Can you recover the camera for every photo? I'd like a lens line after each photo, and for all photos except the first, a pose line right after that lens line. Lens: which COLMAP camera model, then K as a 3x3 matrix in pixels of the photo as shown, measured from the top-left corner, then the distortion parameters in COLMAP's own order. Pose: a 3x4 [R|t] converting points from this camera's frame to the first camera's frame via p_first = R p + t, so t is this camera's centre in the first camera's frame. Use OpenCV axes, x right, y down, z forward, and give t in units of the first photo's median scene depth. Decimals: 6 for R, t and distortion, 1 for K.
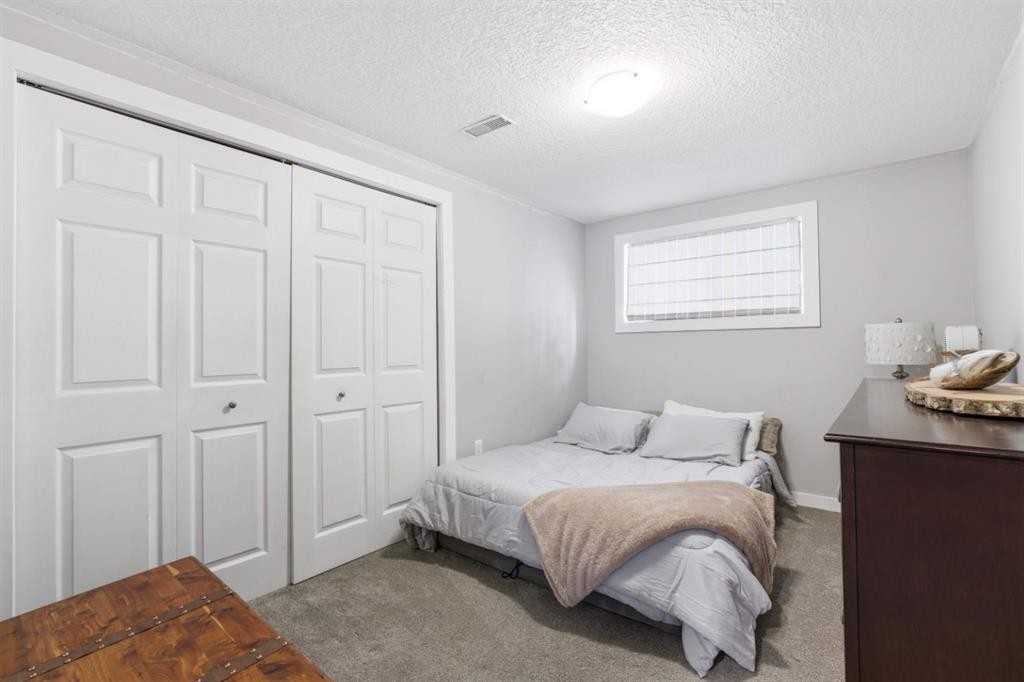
lens RADIAL K [[451.9, 0, 513.0], [0, 451.9, 339.1], [0, 0, 1]] dist [-0.008768, 0.000806]
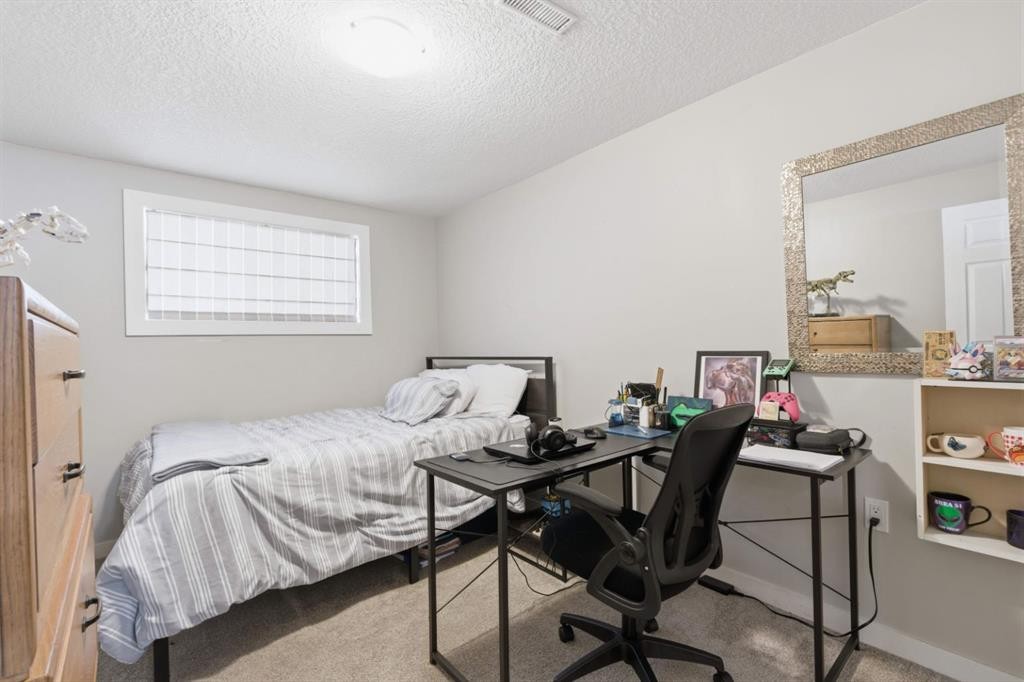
lens RADIAL K [[451.9, 0, 513.0], [0, 451.9, 339.1], [0, 0, 1]] dist [-0.008768, 0.000806]
pose [[0.179748, 0.006246, 0.983693, -0.401926], [0.007835, 0.999939, -0.007781, 0.000507], [-0.983682, 0.009106, 0.179688, 0.407169]]
